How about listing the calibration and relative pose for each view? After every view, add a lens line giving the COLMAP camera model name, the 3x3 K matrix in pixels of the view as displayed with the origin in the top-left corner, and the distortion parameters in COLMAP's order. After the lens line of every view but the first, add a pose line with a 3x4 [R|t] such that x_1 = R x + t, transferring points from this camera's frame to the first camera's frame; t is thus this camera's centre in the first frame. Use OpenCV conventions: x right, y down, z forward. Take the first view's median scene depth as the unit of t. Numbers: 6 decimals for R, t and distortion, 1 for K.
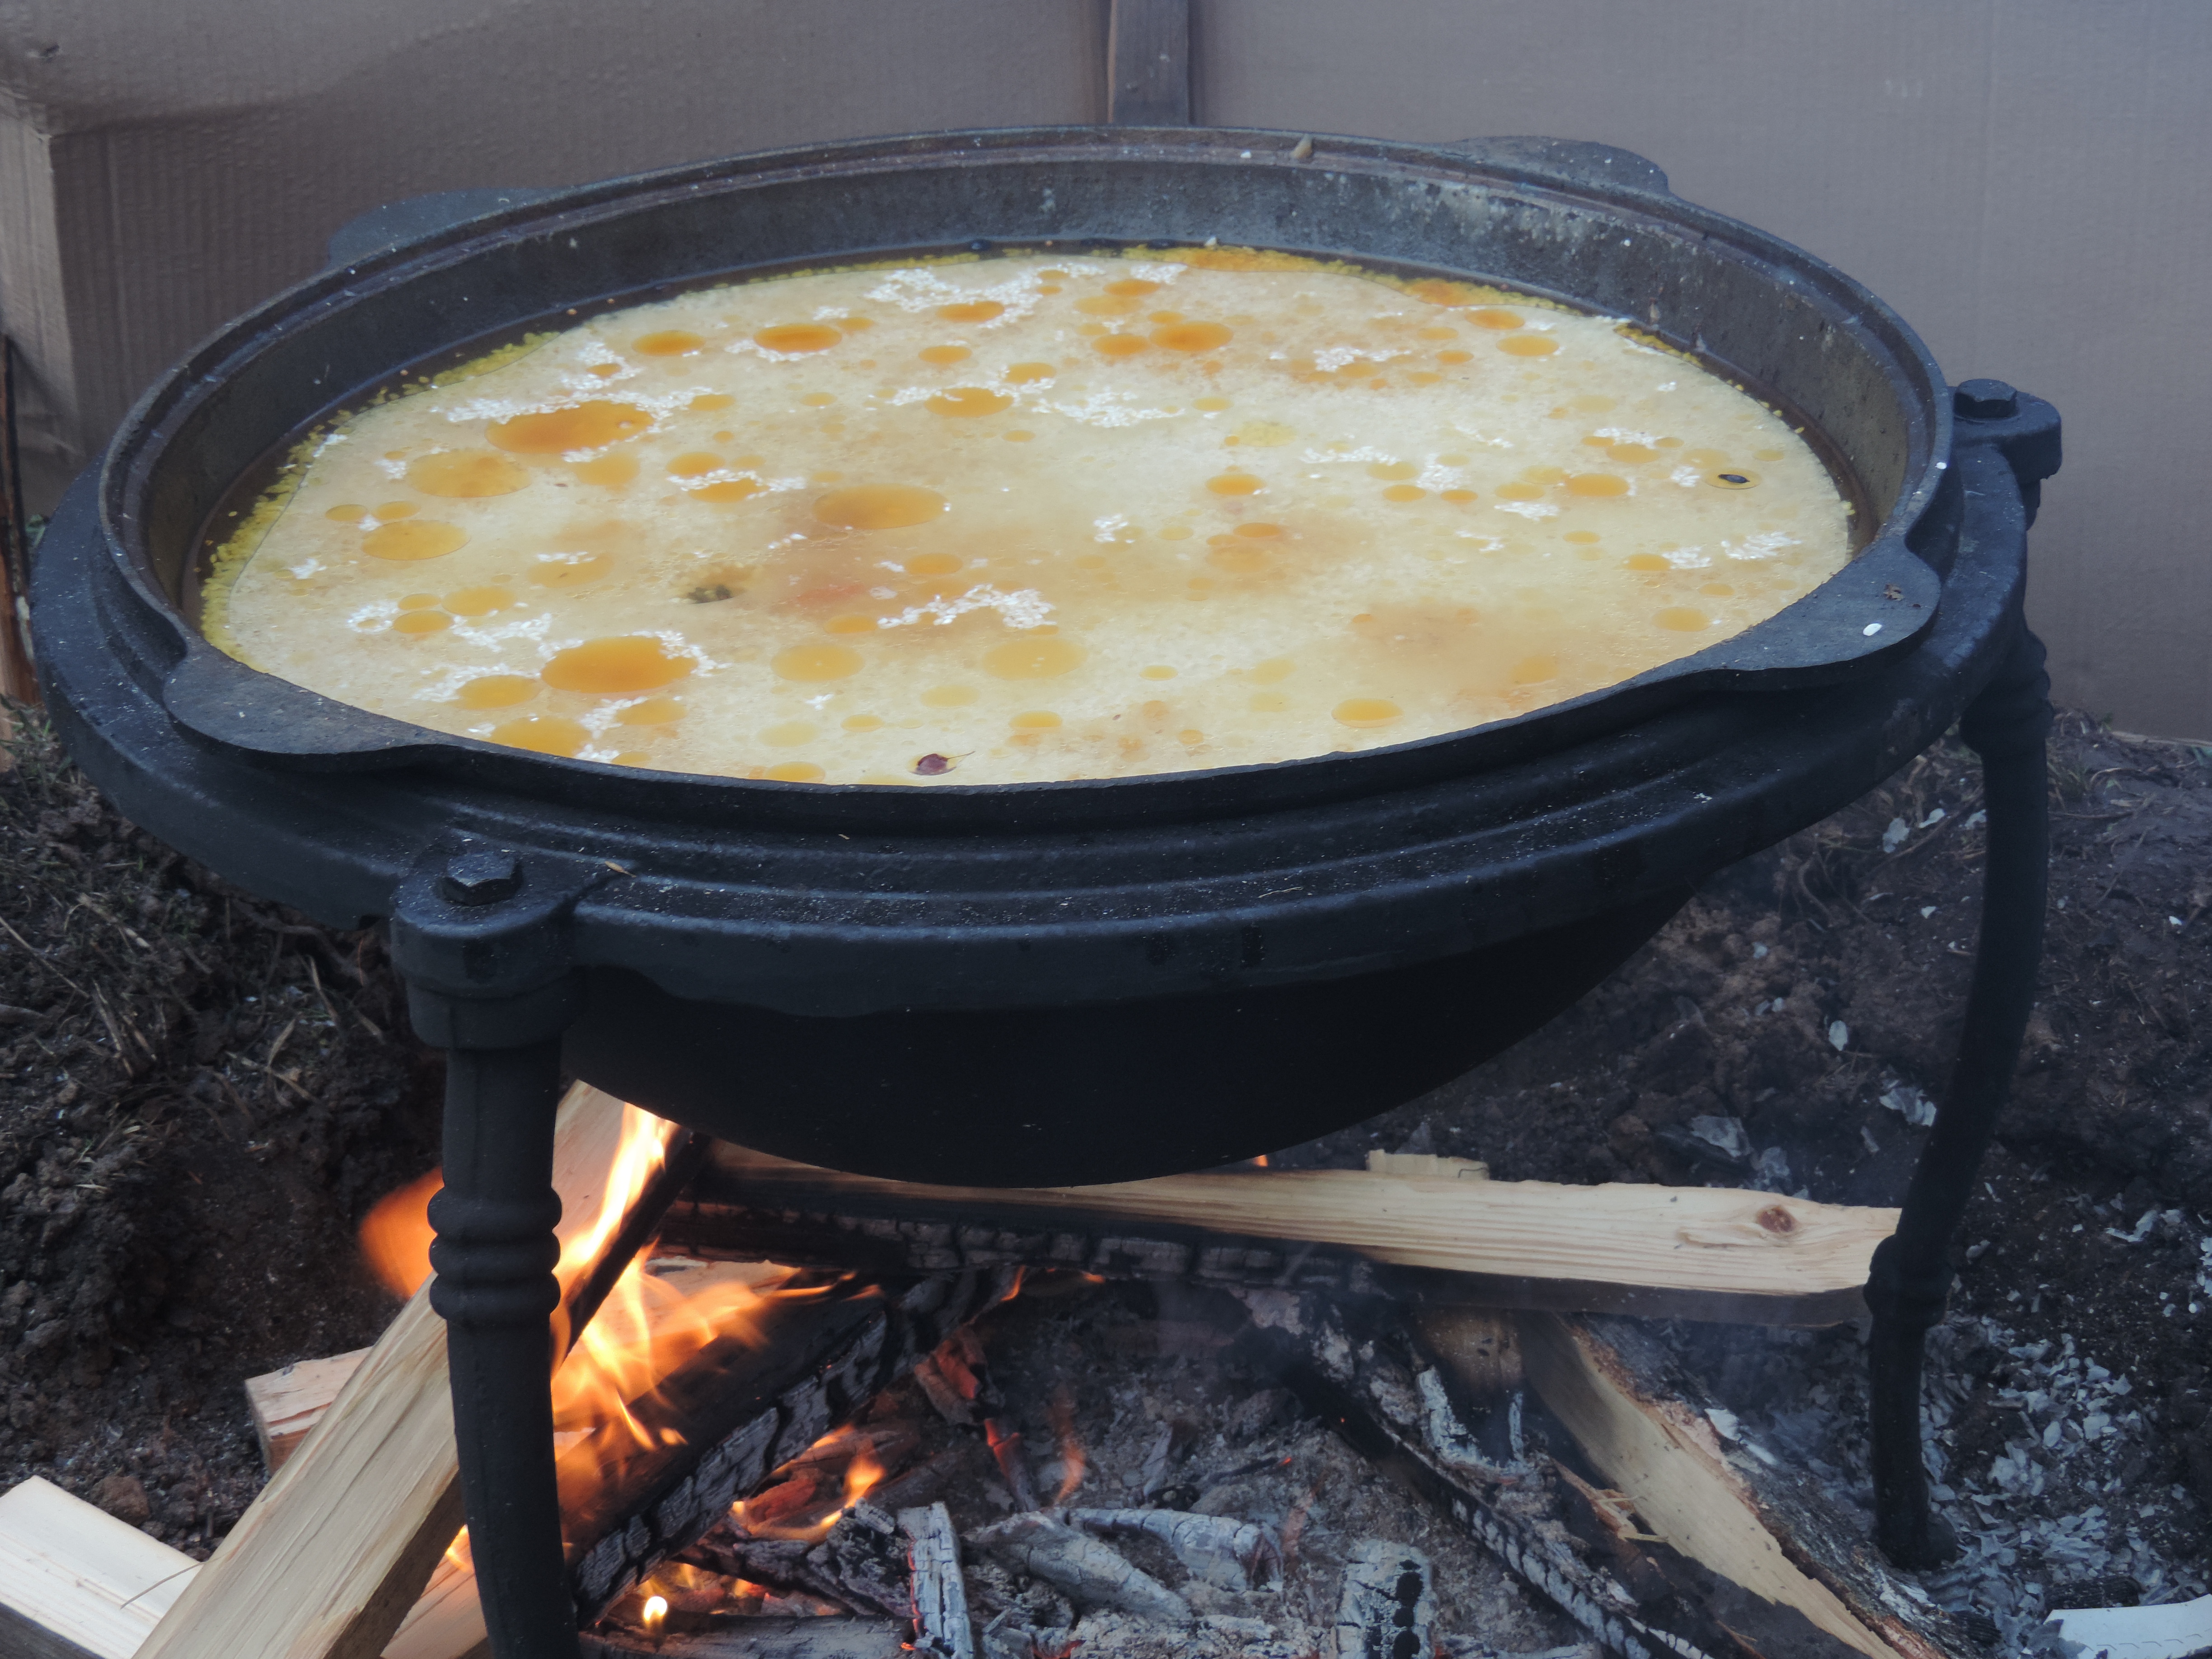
lens RADIAL K [[3921.4, 0, 1091.4], [0, 3921.4, 829.2], [0, 0, 1]] dist [-0.229397, 0.000000]
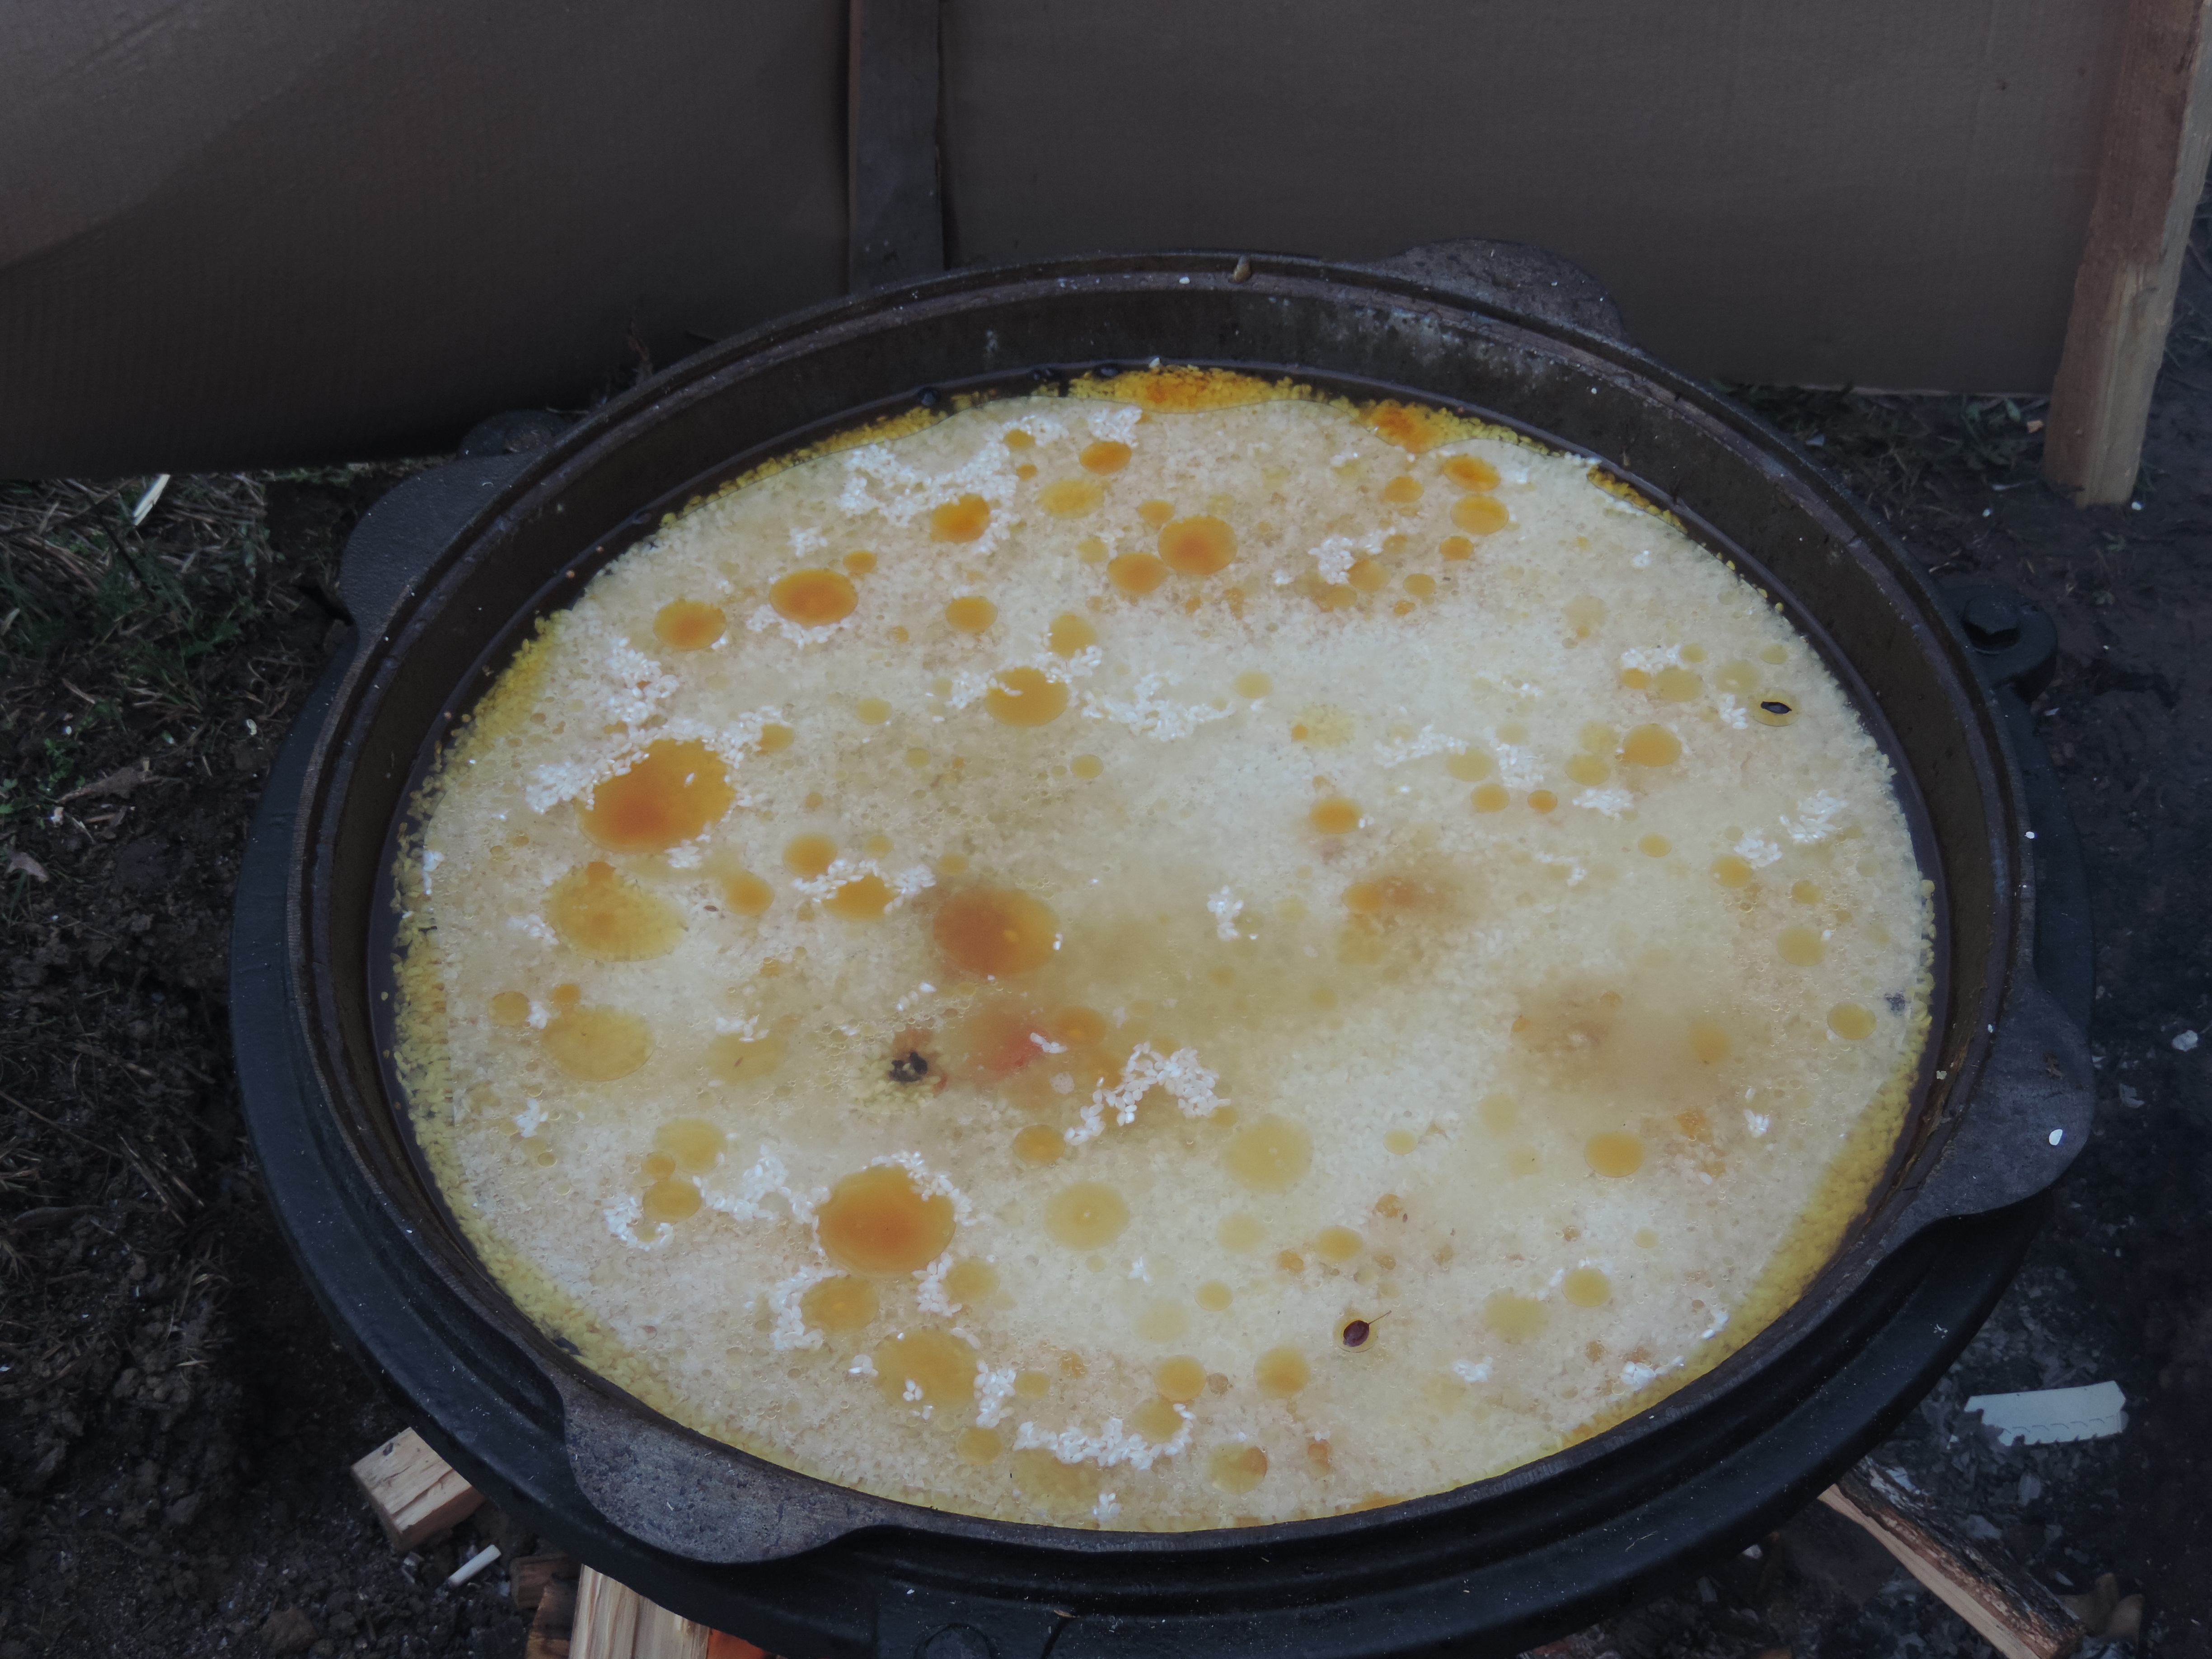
lens RADIAL K [[3921.4, 0, 1129.6], [0, 3921.4, 811.1], [0, 0, 1]] dist [-0.229397, 0.000000]
pose [[0.967503, -0.175135, 0.182387, -0.187598], [0.097261, 0.923564, 0.370905, -0.434621], [-0.233404, -0.341113, 0.910585, 0.037401]]
